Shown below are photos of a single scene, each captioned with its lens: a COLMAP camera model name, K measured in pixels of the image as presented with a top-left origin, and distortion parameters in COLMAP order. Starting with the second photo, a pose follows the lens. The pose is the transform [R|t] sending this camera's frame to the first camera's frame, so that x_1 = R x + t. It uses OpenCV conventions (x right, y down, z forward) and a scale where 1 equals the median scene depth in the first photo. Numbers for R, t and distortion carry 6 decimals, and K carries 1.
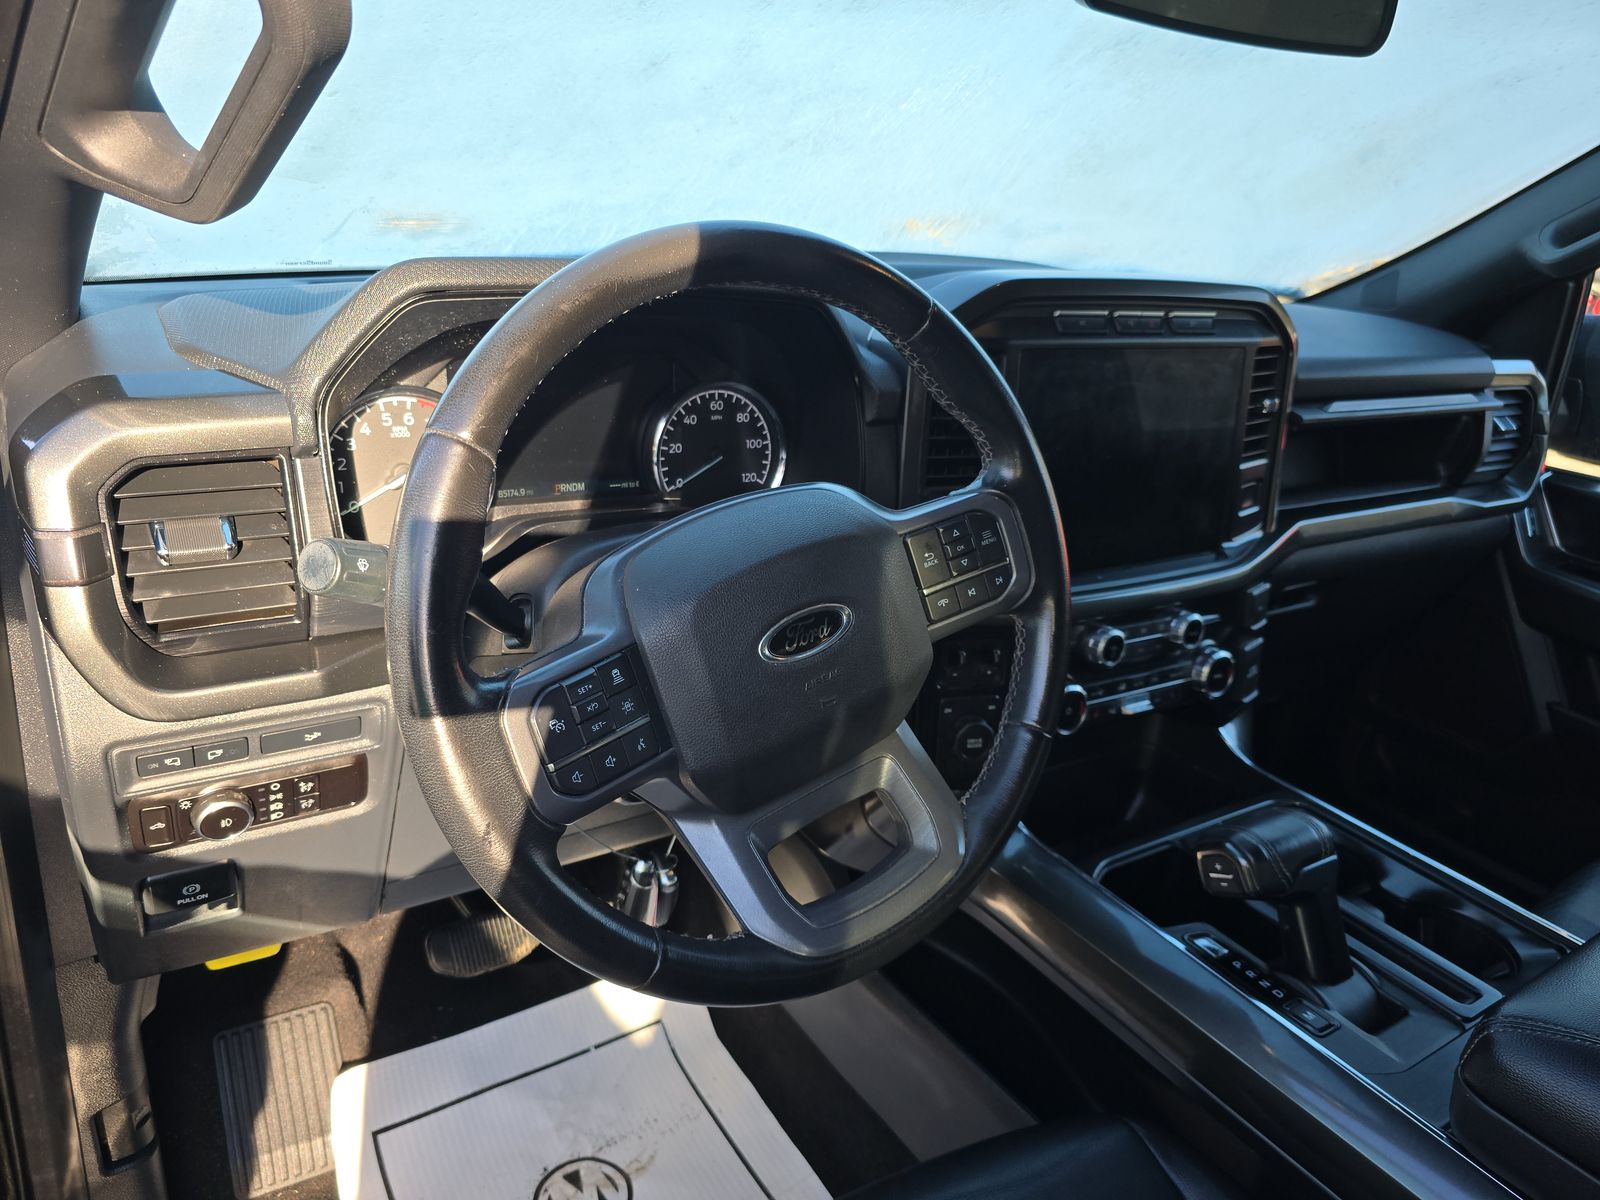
lens RADIAL K [[1111.8, 0, 800.0], [0, 1111.8, 600.0], [0, 0, 1]] dist [0.025849, -0.001025]
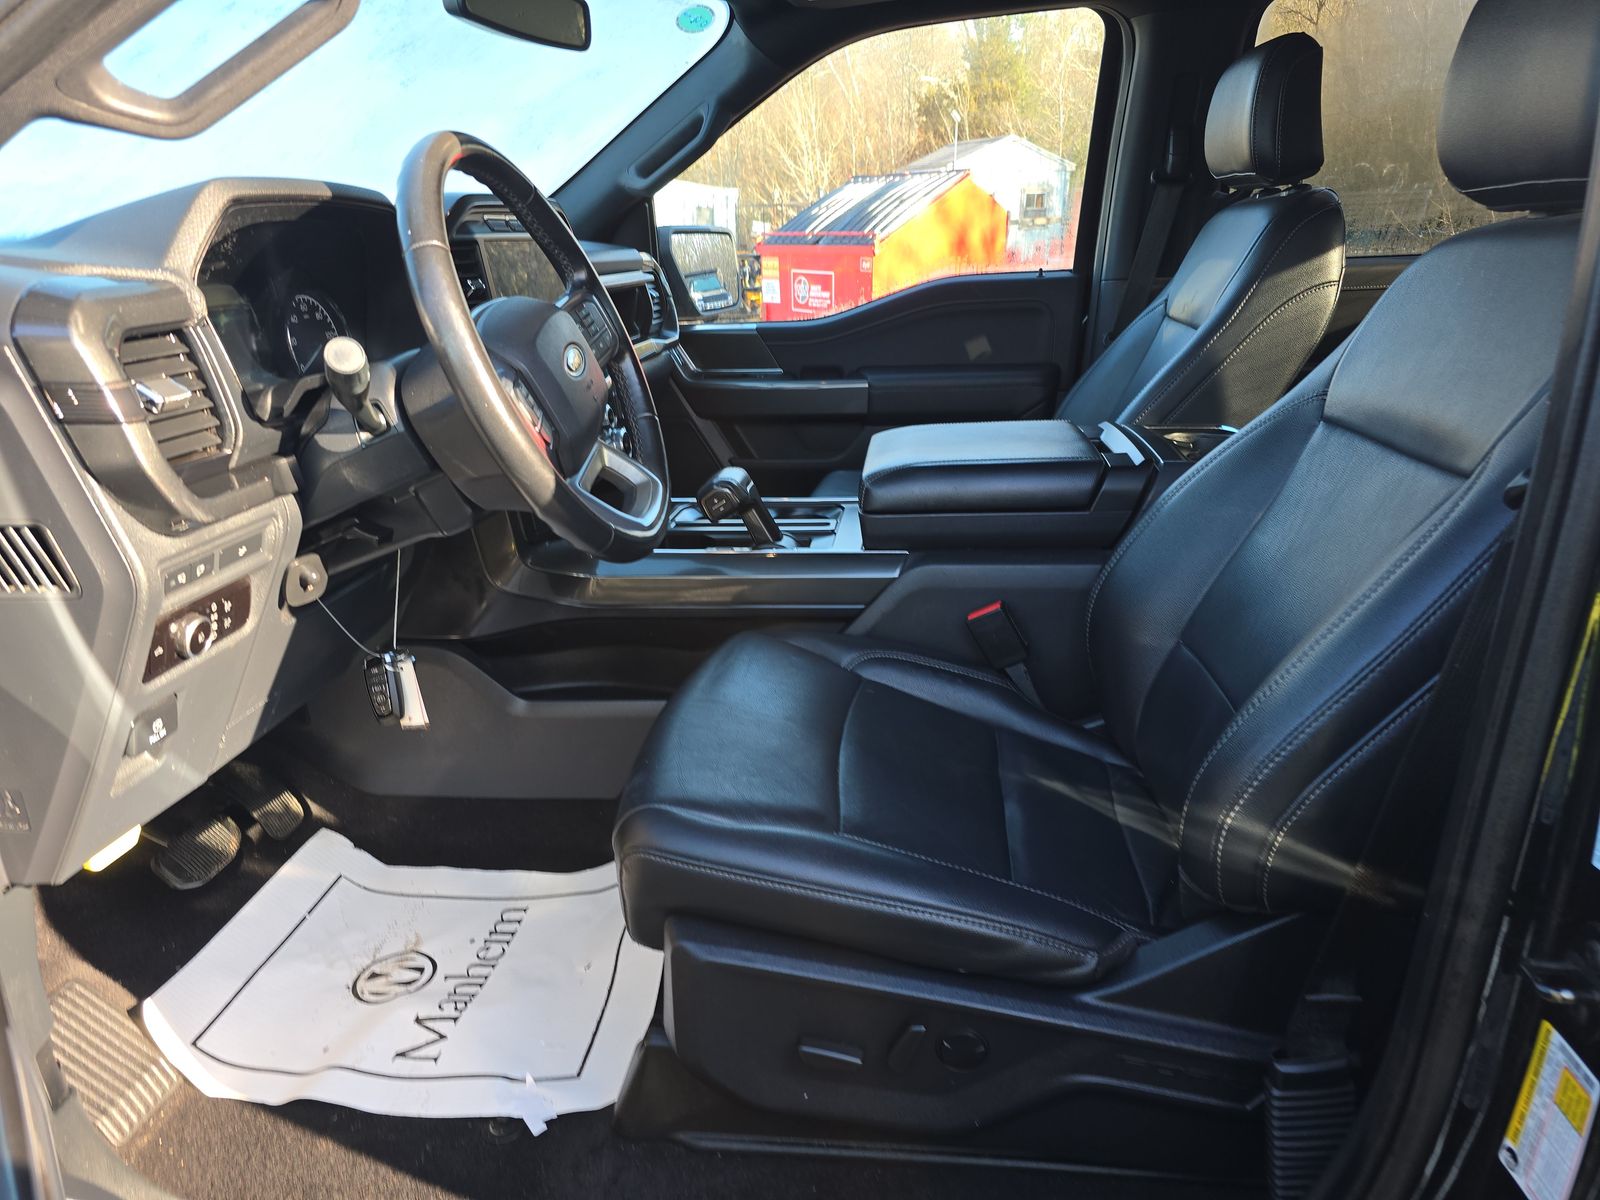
lens RADIAL K [[1111.8, 0, 800.0], [0, 1111.8, 600.0], [0, 0, 1]] dist [0.025849, -0.001025]
pose [[0.627949, -0.339681, 0.700212, -0.742921], [0.362647, 0.923785, 0.122918, 0.193328], [-0.688598, 0.176743, 0.703274, -0.273679]]
